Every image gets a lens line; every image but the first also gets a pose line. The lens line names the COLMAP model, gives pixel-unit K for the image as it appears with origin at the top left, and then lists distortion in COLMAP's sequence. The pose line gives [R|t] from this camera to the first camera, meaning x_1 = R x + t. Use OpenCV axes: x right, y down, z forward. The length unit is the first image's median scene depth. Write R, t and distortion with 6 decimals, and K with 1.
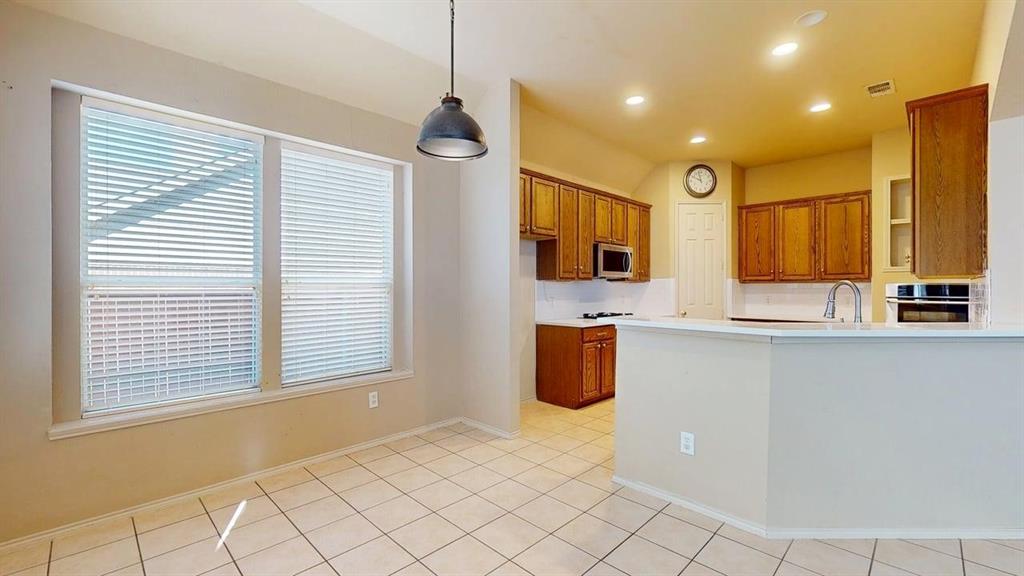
lens RADIAL K [[424.4, 0, 510.9], [0, 424.4, 288.1], [0, 0, 1]] dist [-0.002881, 0.000444]
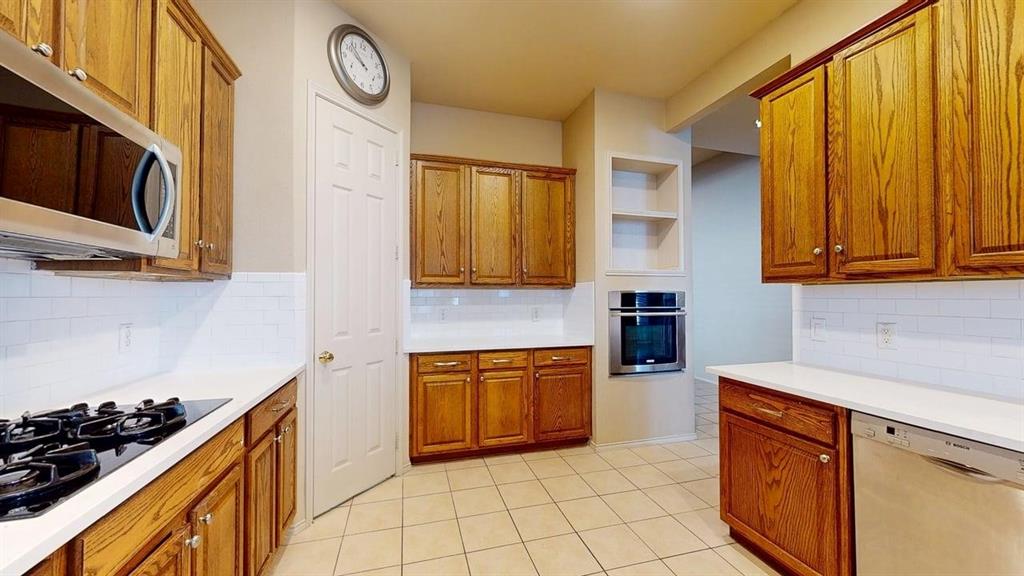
lens RADIAL K [[377.1, 0, 511.4], [0, 377.1, 288.9], [0, 0, 1]] dist [0.001141, 0.000006]
pose [[0.495574, 0.015310, 0.868431, 0.183326], [-0.000733, 0.999852, -0.017208, -0.002148], [-0.868565, 0.007892, 0.495512, 0.693746]]
